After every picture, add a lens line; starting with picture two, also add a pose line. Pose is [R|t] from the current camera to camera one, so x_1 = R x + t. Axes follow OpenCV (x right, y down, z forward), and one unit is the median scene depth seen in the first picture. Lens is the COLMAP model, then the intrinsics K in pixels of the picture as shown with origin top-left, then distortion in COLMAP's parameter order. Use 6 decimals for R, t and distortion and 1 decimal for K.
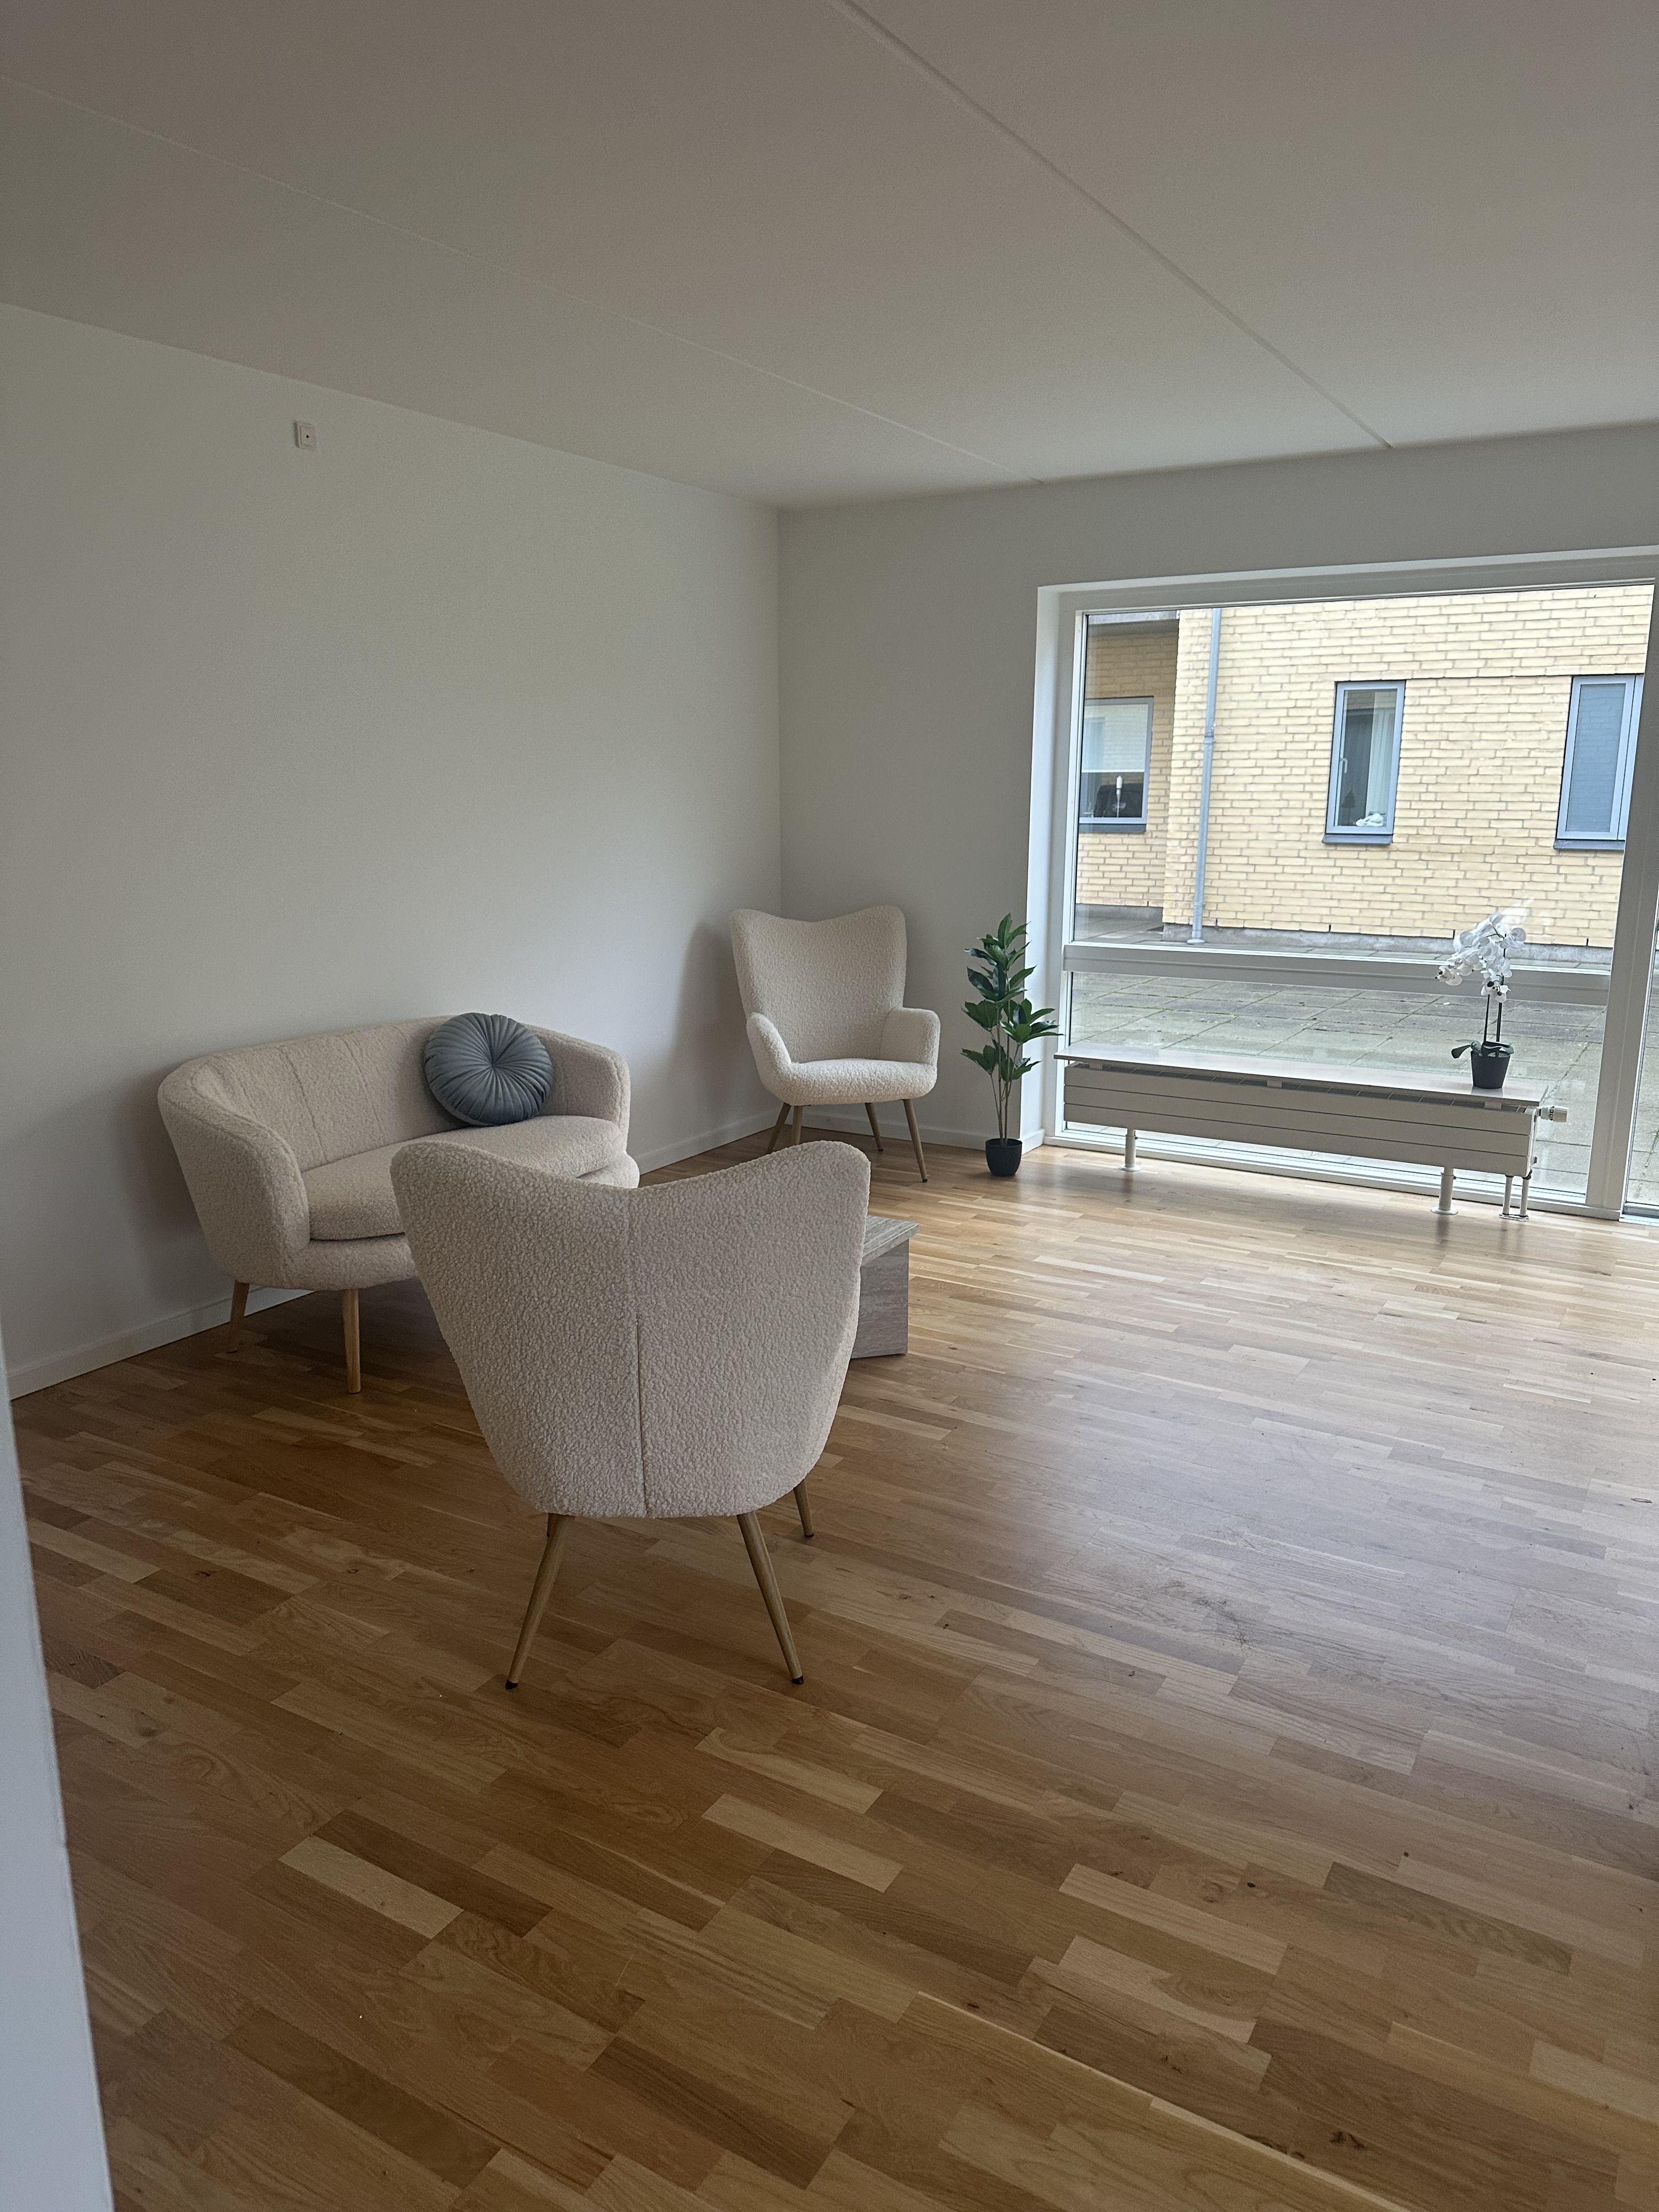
lens RADIAL K [[1530.7, 0, 808.5], [0, 1530.7, 1141.7], [0, 0, 1]] dist [0.124151, -0.206402]
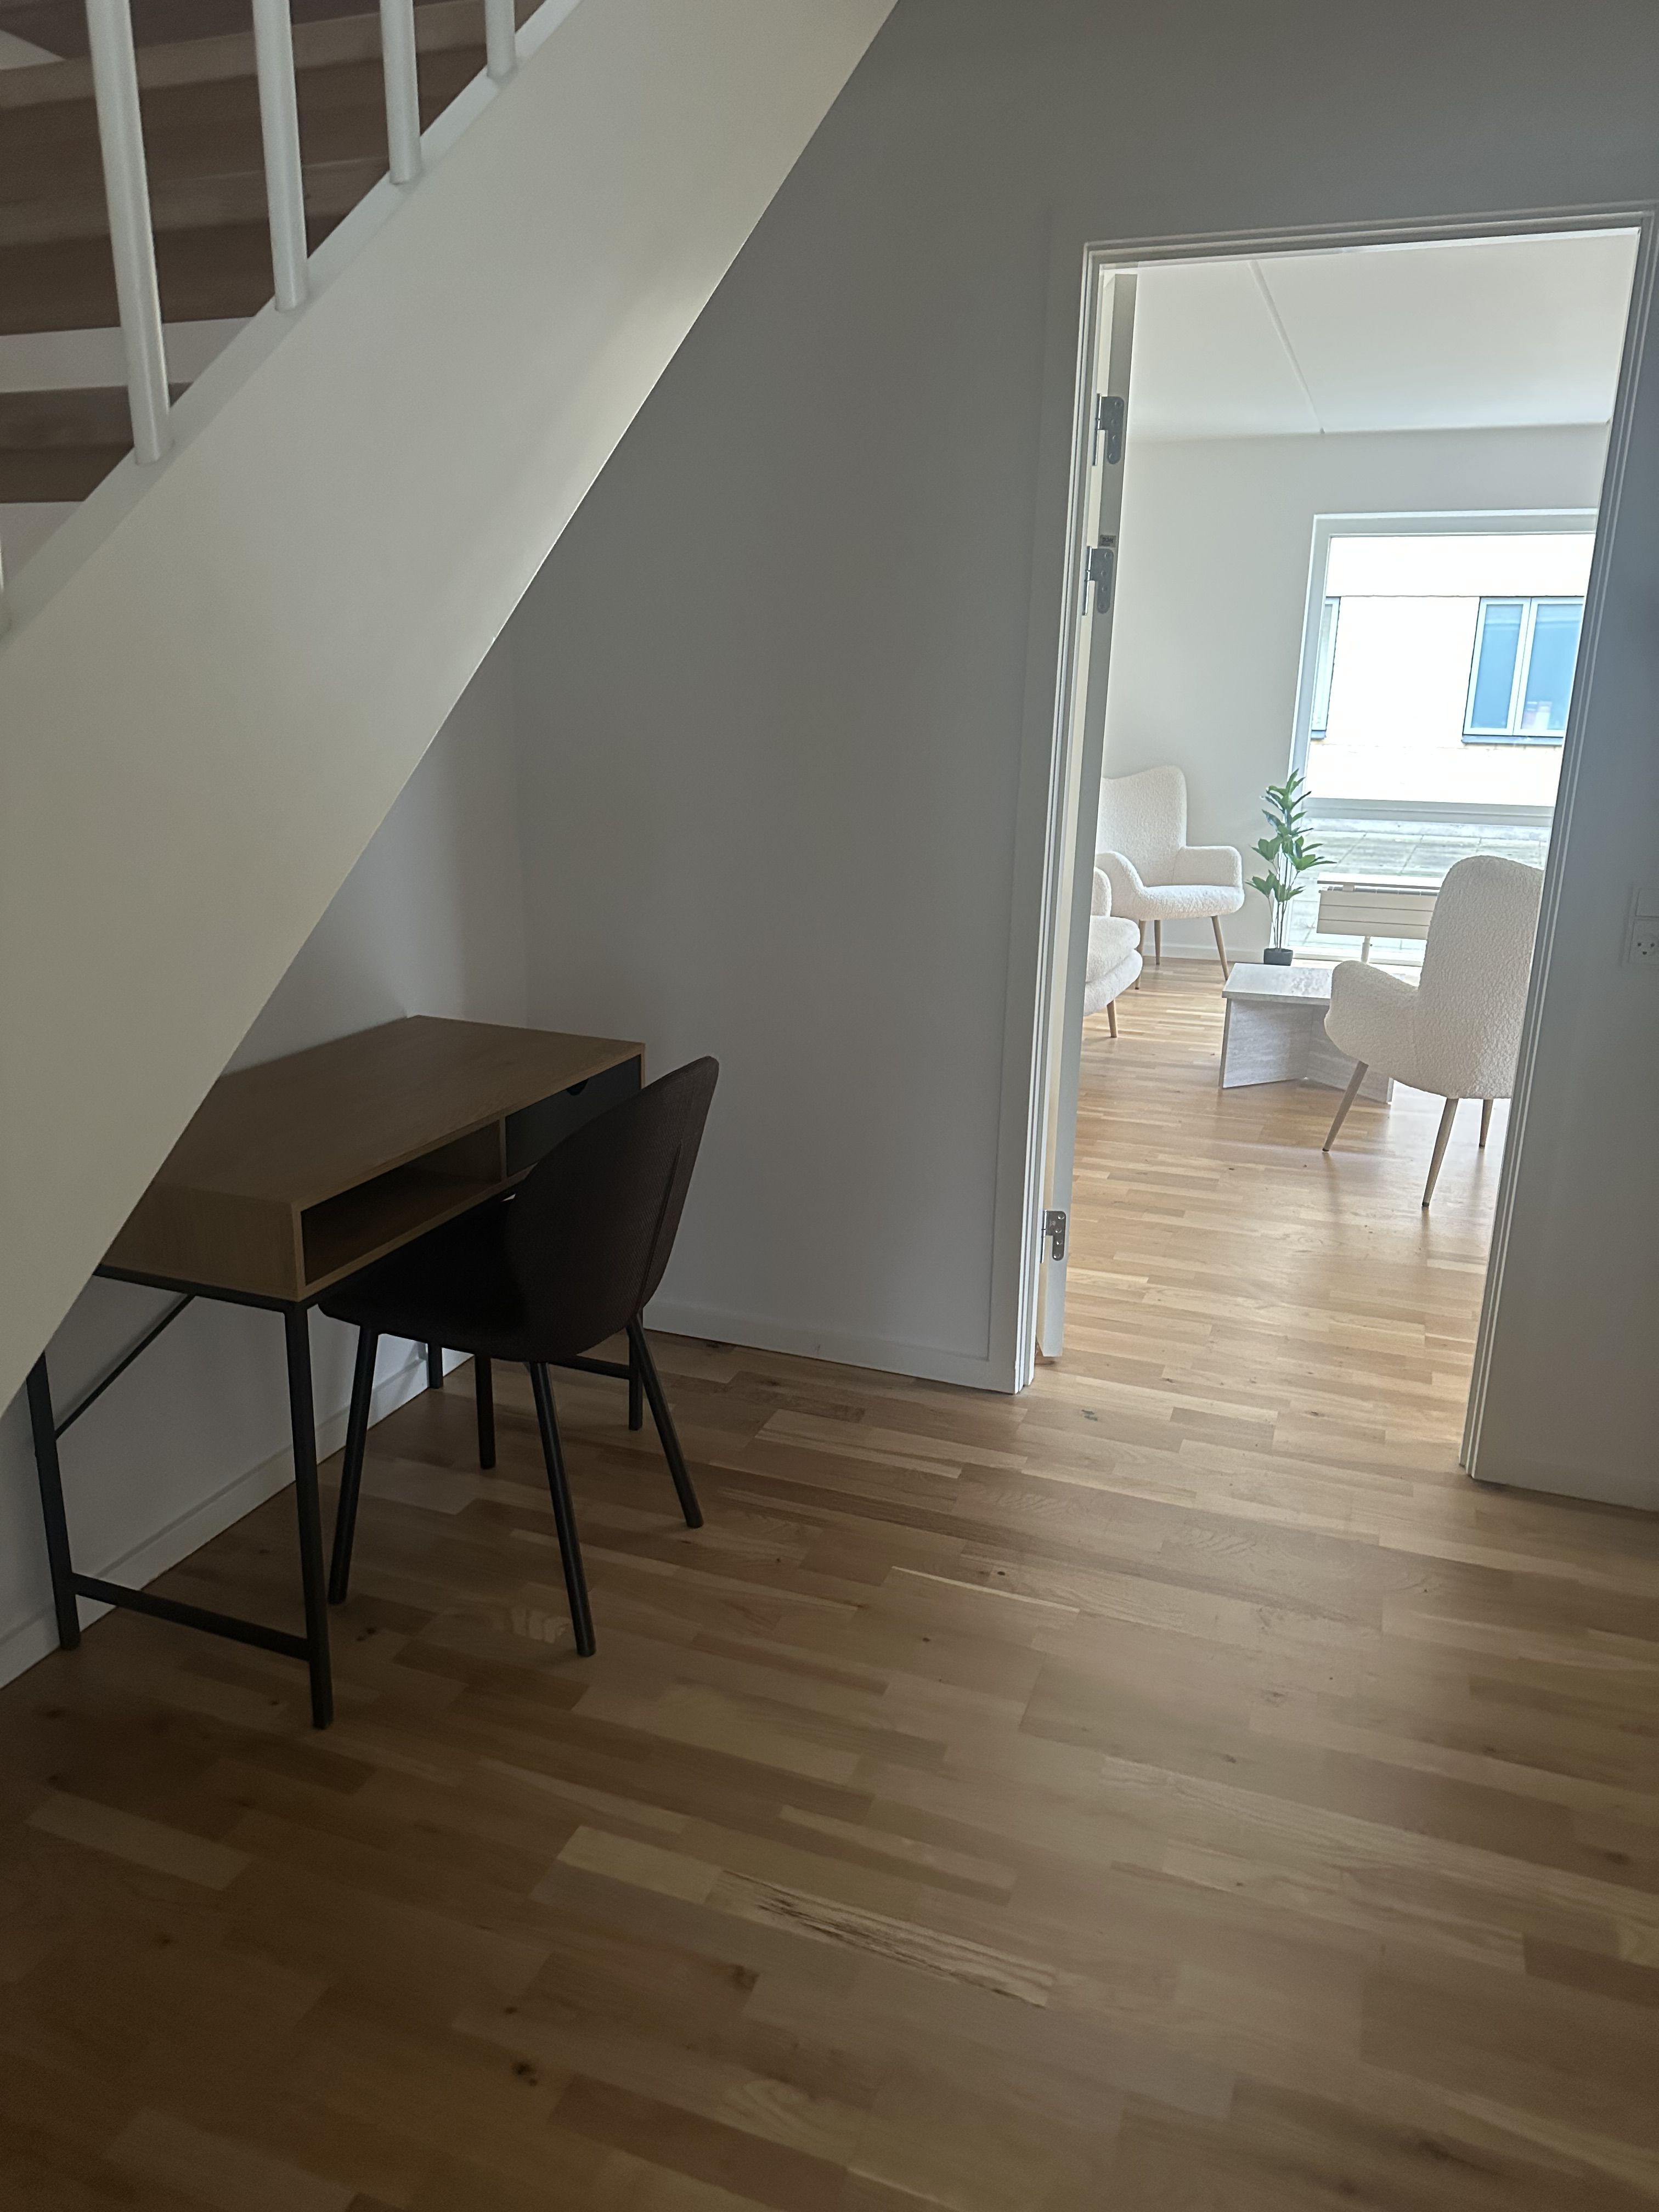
lens RADIAL K [[1530.7, 0, 808.5], [0, 1530.7, 1141.7], [0, 0, 1]] dist [0.124151, -0.206402]
pose [[0.983182, -0.037402, 0.178759, -0.575581], [0.027395, 0.997933, 0.058128, 0.086364], [-0.180564, -0.052254, 0.982174, -0.260194]]
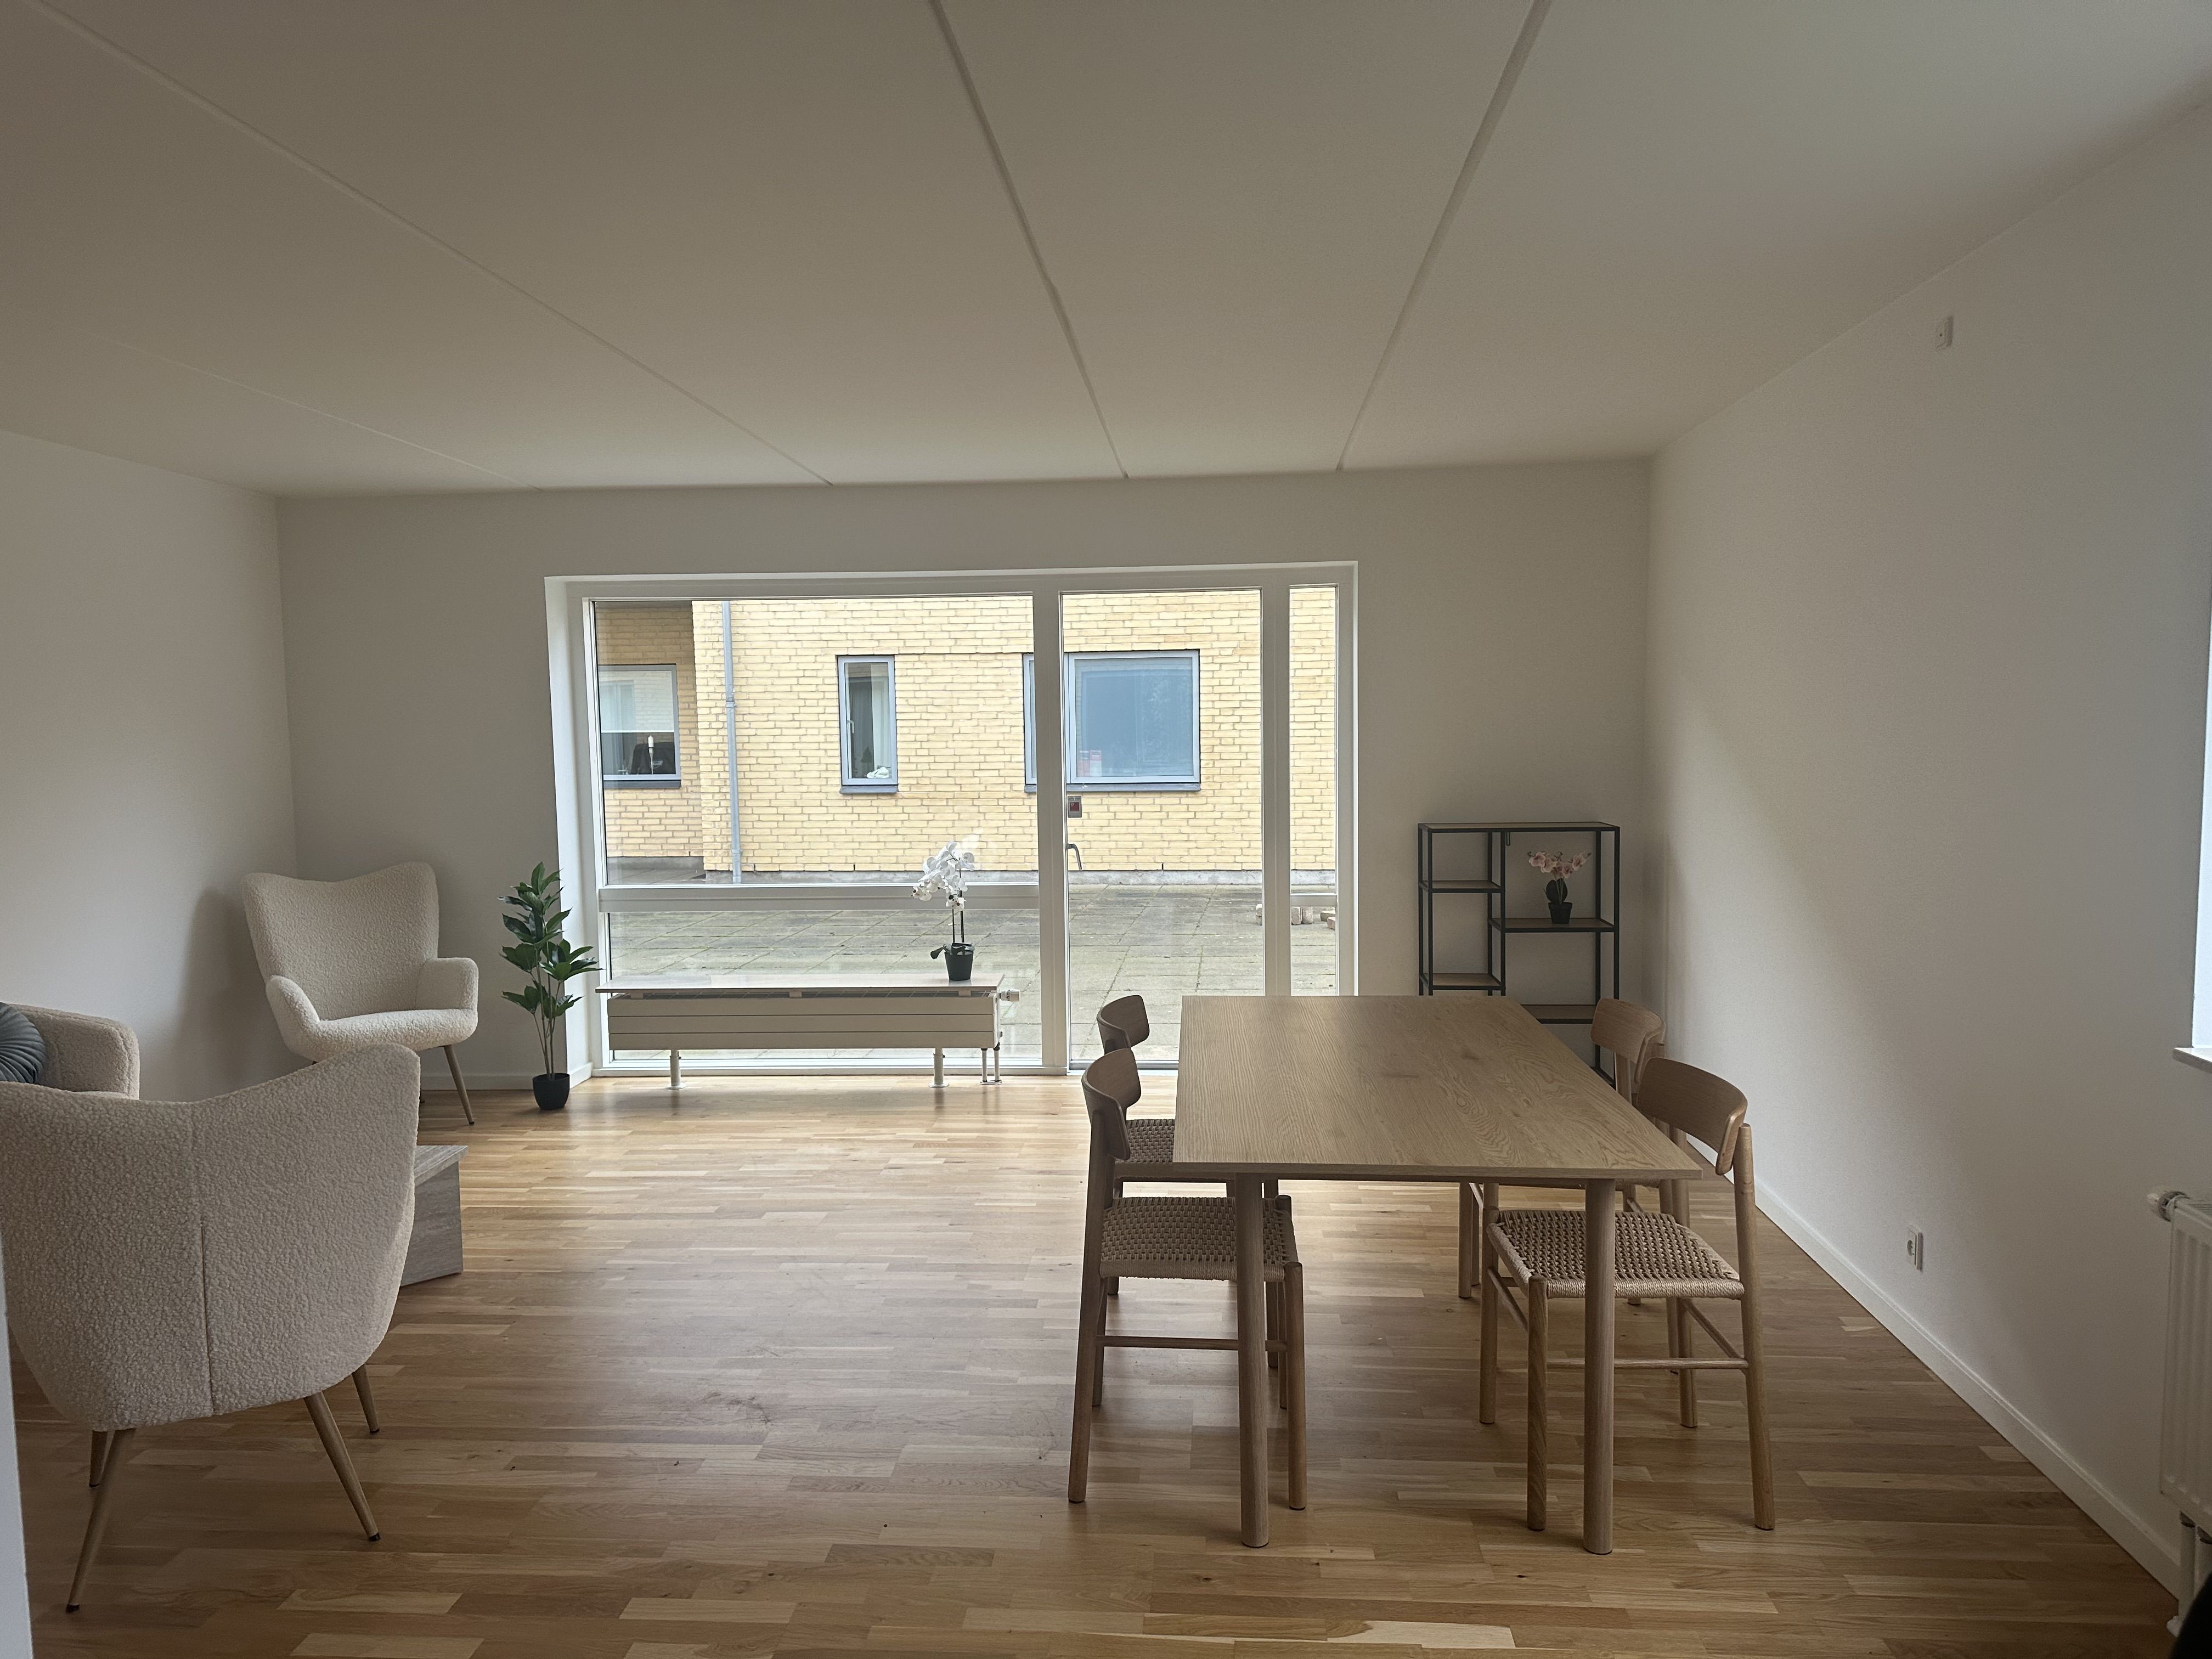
lens RADIAL K [[1530.7, 0, 1106.0], [0, 1530.7, 829.5], [0, 0, 1]] dist [0.124151, -0.206402]
pose [[0.889562, -0.045302, 0.454563, -0.012010], [0.121536, 0.982678, -0.139907, 0.032620], [-0.440351, 0.179701, 0.879658, -0.152096]]
